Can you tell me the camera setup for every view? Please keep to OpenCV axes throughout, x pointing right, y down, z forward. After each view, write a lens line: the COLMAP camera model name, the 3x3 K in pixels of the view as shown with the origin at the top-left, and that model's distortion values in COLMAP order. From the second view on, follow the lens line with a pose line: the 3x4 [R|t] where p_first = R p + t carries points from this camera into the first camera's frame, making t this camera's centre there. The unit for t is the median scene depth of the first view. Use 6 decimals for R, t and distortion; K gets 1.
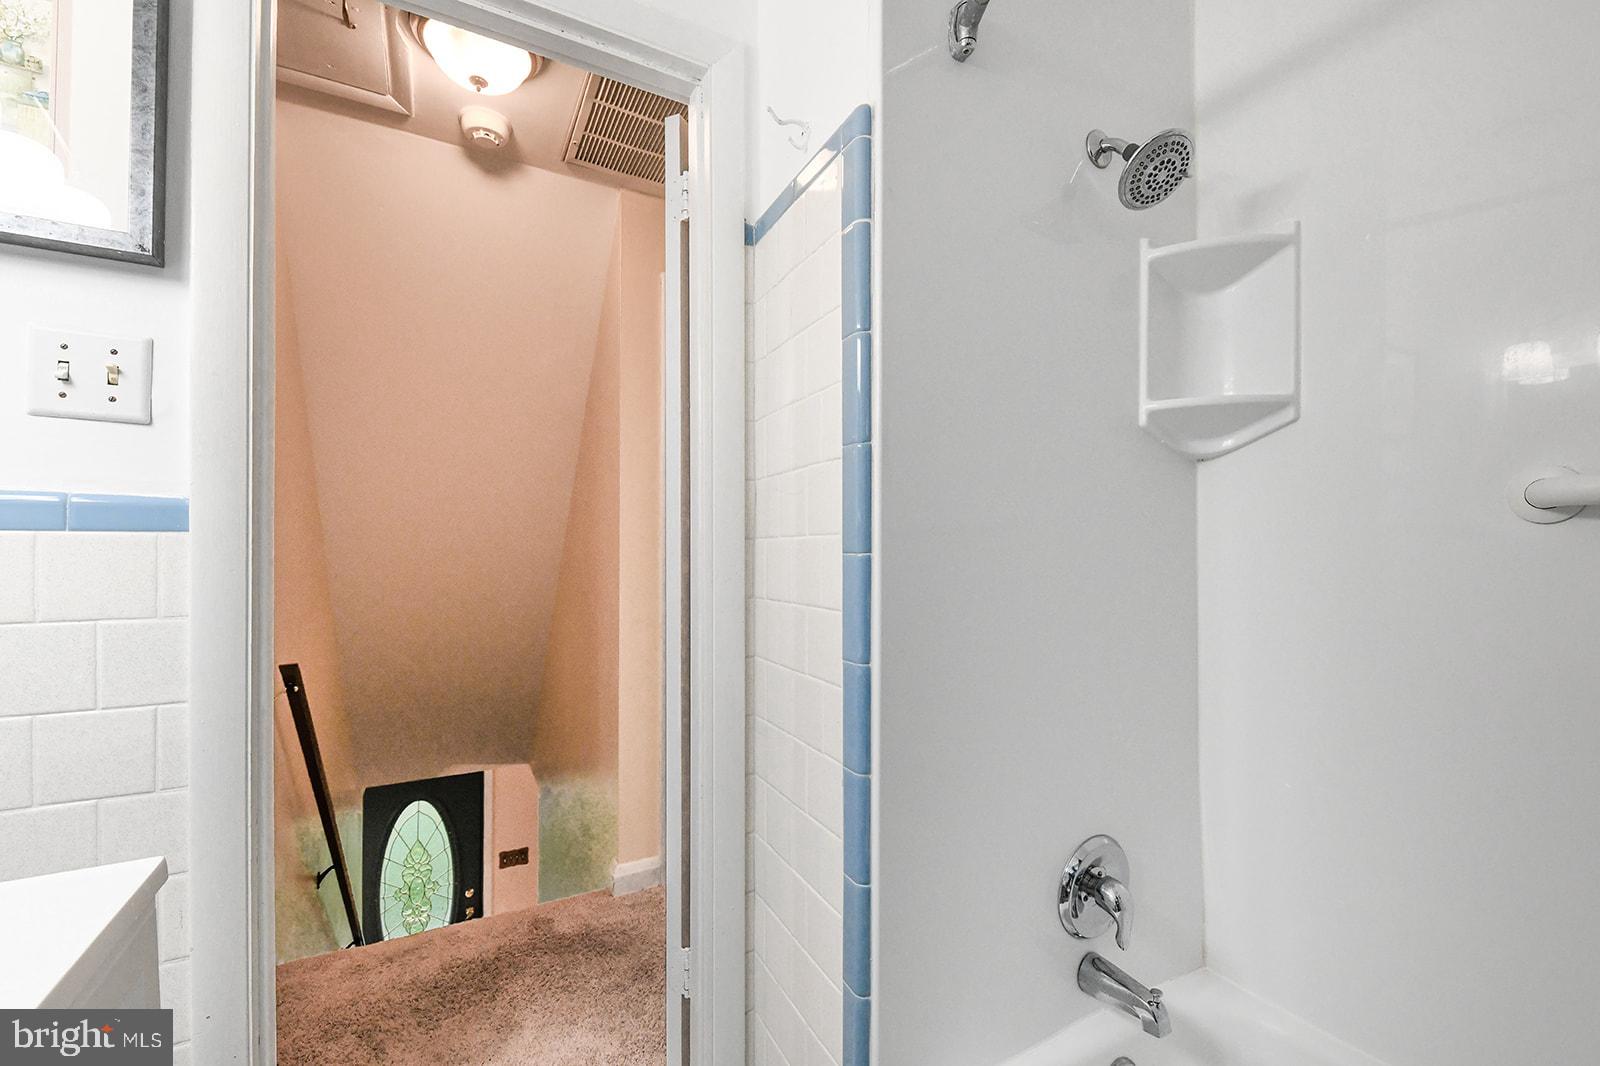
lens RADIAL K [[669.4, 0, 810.6], [0, 669.4, 550.3], [0, 0, 1]] dist [0.006074, -0.006350]
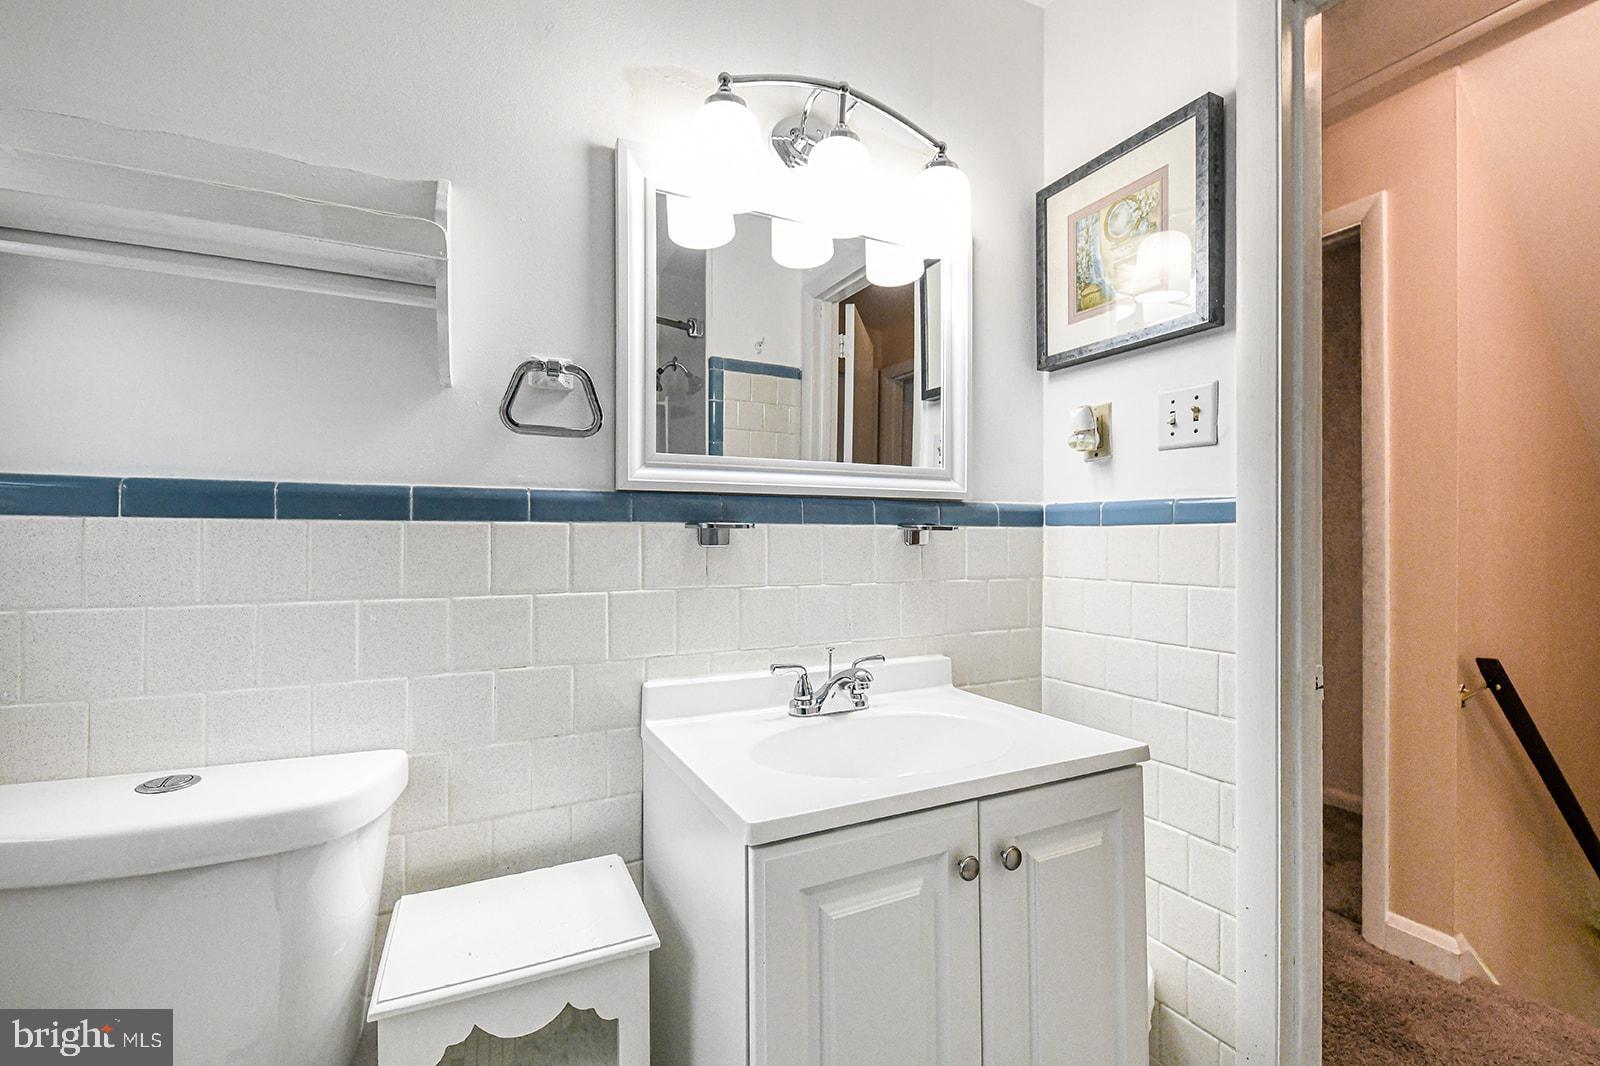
lens RADIAL K [[669.4, 0, 805.7], [0, 669.4, 531.9], [0, 0, 1]] dist [0.006074, -0.006350]
pose [[-0.036320, -0.007152, -0.999315, 0.410080], [0.003969, 0.999965, -0.007301, -0.003337], [0.999332, -0.004232, -0.036290, 0.219477]]
